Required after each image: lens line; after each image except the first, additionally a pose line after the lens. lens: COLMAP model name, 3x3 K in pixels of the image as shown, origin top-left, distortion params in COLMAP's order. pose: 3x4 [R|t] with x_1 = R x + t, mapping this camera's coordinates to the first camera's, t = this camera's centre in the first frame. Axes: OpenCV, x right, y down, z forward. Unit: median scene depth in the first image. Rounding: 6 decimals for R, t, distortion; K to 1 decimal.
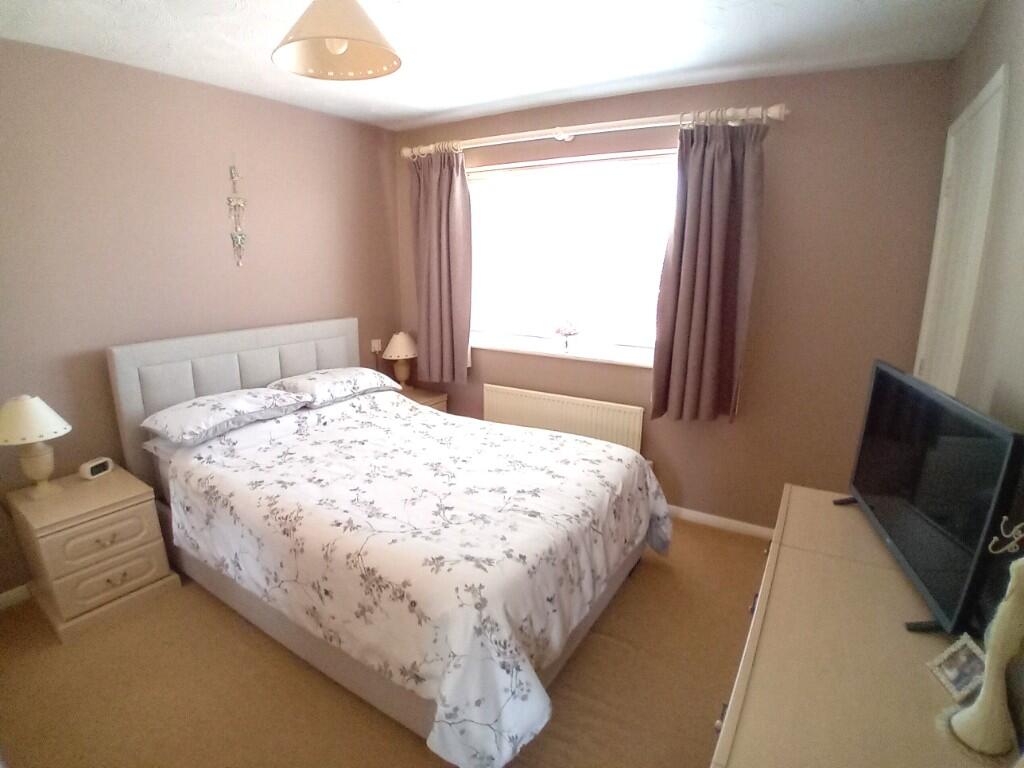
lens RADIAL K [[514.5, 0, 500.5], [0, 514.5, 398.4], [0, 0, 1]] dist [-0.138482, 0.030228]
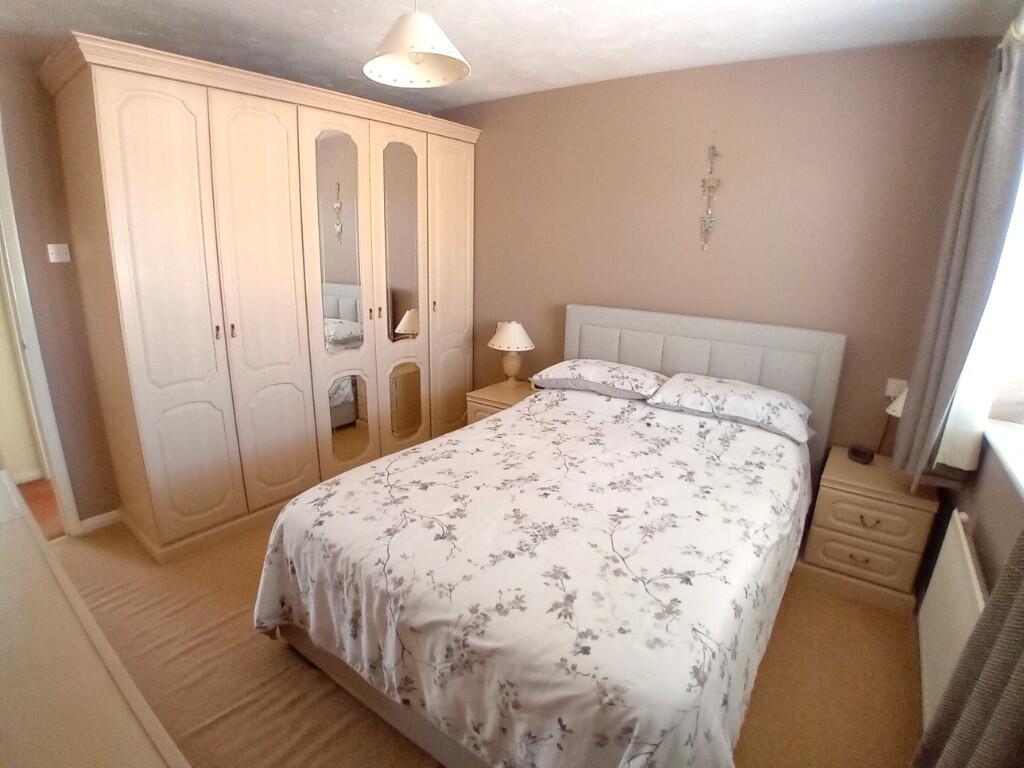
lens RADIAL K [[496.8, 0, 512.0], [0, 496.8, 384.0], [0, 0, 1]] dist [-0.060211, -0.000159]
pose [[-0.050911, 0.261658, -0.963817, 0.583818], [-0.265440, 0.926812, 0.265633, -0.215375], [0.962782, 0.269359, 0.022269, 0.786519]]
